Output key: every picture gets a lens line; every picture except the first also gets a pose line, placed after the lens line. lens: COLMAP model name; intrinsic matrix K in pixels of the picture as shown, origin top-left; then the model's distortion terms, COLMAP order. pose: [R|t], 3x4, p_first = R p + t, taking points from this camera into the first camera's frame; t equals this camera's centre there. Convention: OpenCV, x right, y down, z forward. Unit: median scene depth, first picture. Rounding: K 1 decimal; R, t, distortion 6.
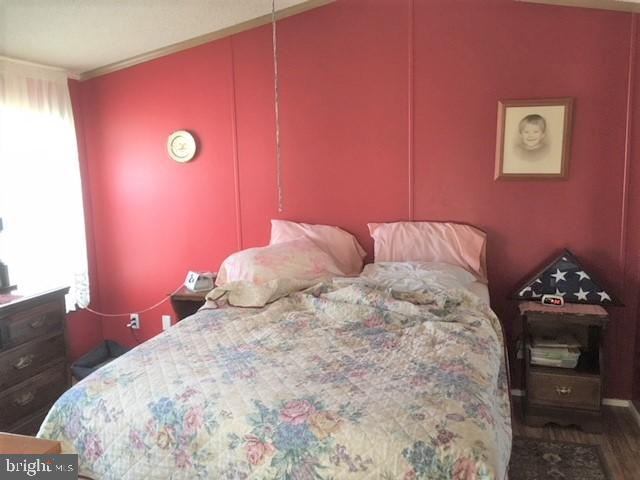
lens RADIAL K [[548.6, 0, 319.0], [0, 548.6, 239.2], [0, 0, 1]] dist [0.078896, -0.101786]
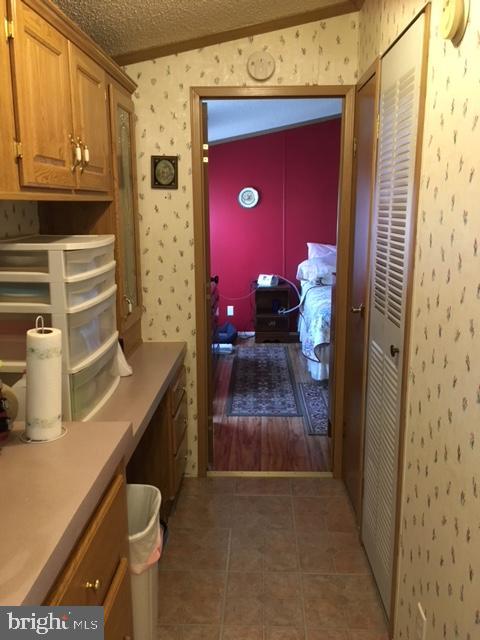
lens RADIAL K [[548.6, 0, 241.0], [0, 548.6, 320.7], [0, 0, 1]] dist [0.078896, -0.101786]
pose [[0.964637, -0.037696, 0.260873, -1.188181], [0.022118, 0.997806, 0.062396, 0.152092], [-0.262653, -0.054420, 0.963354, -0.938301]]
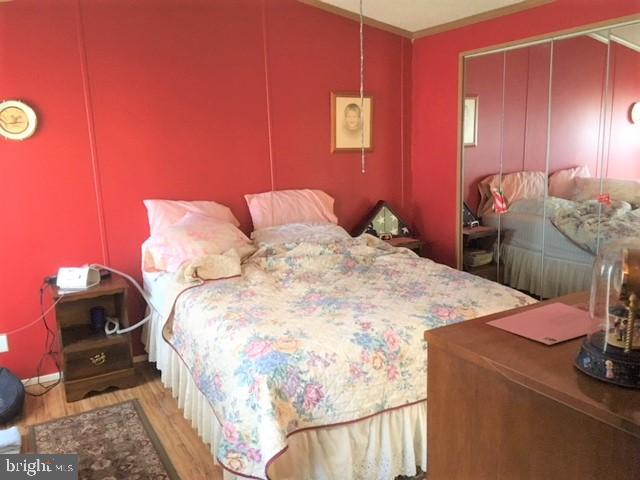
lens RADIAL K [[548.6, 0, 317.1], [0, 548.6, 241.8], [0, 0, 1]] dist [0.078896, -0.101786]
pose [[0.690625, -0.129198, 0.711579, -0.929458], [0.112299, 0.991137, 0.070964, 0.003157], [-0.714441, 0.030900, 0.699013, 0.197735]]
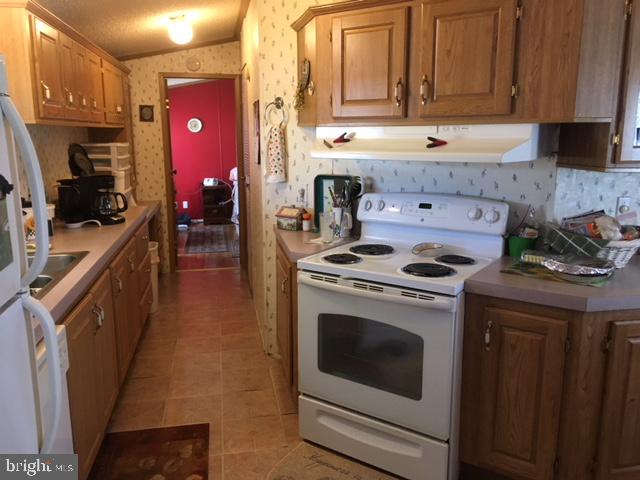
lens RADIAL K [[548.6, 0, 316.6], [0, 548.6, 239.7], [0, 0, 1]] dist [0.078896, -0.101786]
pose [[0.886229, -0.072108, 0.457601, -1.515343], [0.052198, 0.997064, 0.056024, 0.356345], [-0.460297, -0.025764, 0.887391, -2.234307]]
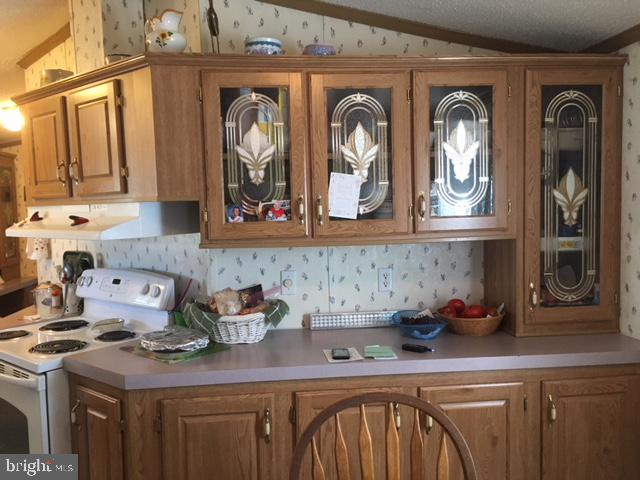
lens RADIAL K [[548.6, 0, 322.3], [0, 548.6, 236.2], [0, 0, 1]] dist [0.078896, -0.101786]
pose [[0.923115, -0.027469, 0.383543, -0.778321], [0.063740, 0.994577, -0.082180, 0.393983], [-0.379205, 0.100309, 0.919859, -2.595990]]
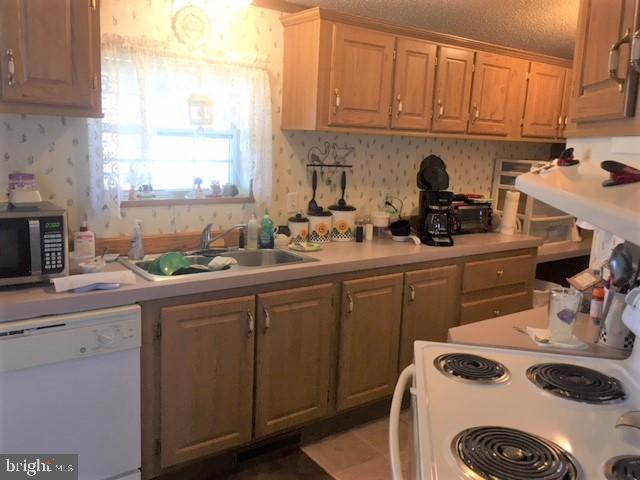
lens RADIAL K [[548.6, 0, 319.8], [0, 548.6, 242.5], [0, 0, 1]] dist [0.078896, -0.101786]
pose [[0.791269, 0.166375, -0.588399, -0.722589], [-0.146318, 0.985834, 0.081988, 0.291359], [0.593704, 0.021219, 0.804403, -1.883518]]
